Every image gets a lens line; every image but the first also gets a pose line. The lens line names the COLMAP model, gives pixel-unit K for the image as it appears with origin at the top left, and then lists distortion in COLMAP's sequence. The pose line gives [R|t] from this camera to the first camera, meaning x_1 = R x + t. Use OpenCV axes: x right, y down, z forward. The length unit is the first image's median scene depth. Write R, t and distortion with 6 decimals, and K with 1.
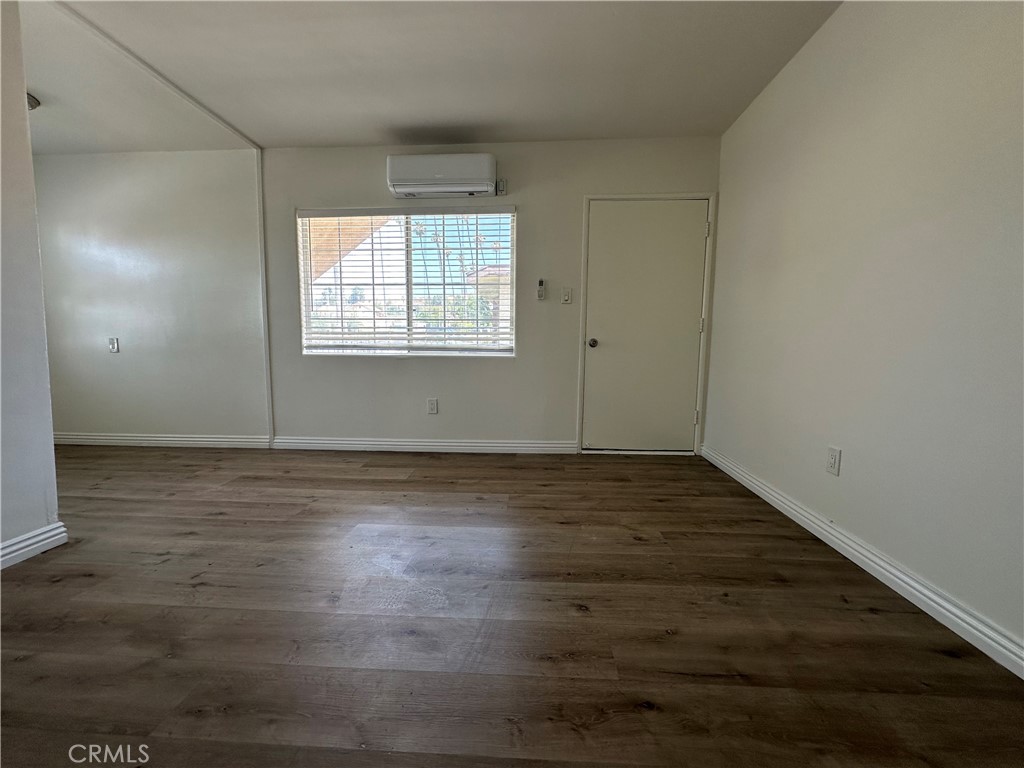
lens RADIAL K [[406.3, 0, 512.0], [0, 406.3, 384.0], [0, 0, 1]] dist [-0.000299, 0.000082]
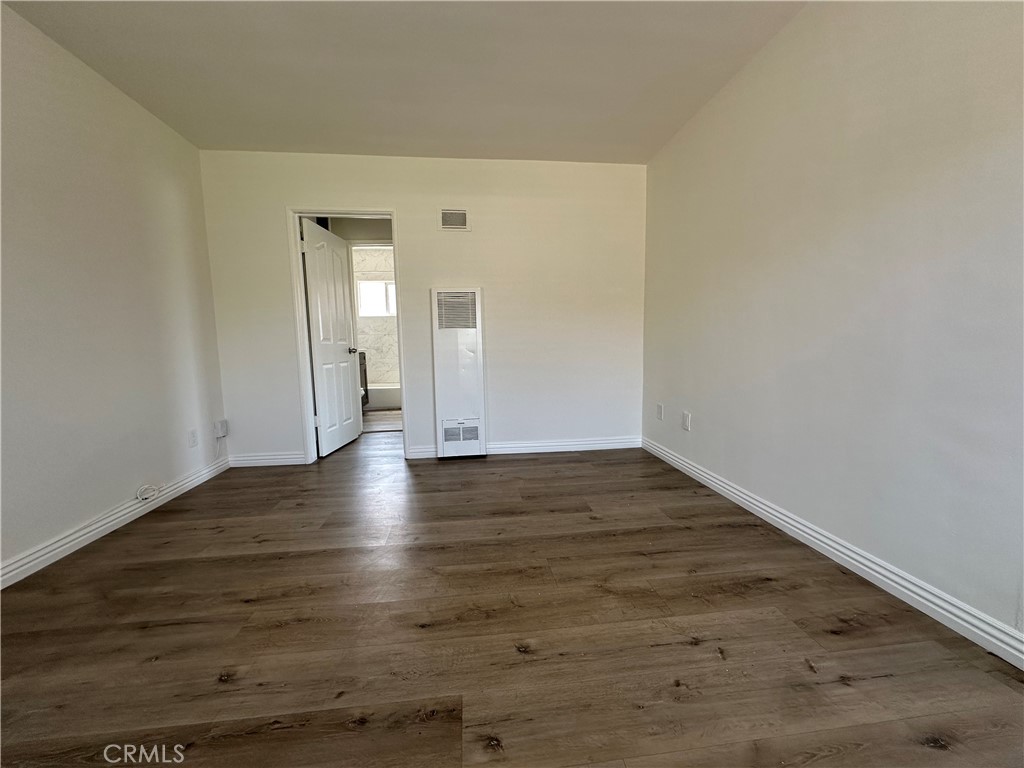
lens RADIAL K [[406.3, 0, 512.0], [0, 406.3, 384.0], [0, 0, 1]] dist [-0.000299, 0.000082]
pose [[-0.984580, 0.028233, -0.172642, -0.287213], [-0.006642, 0.980147, 0.198162, -0.222612], [0.174809, 0.196253, -0.964845, 1.817600]]
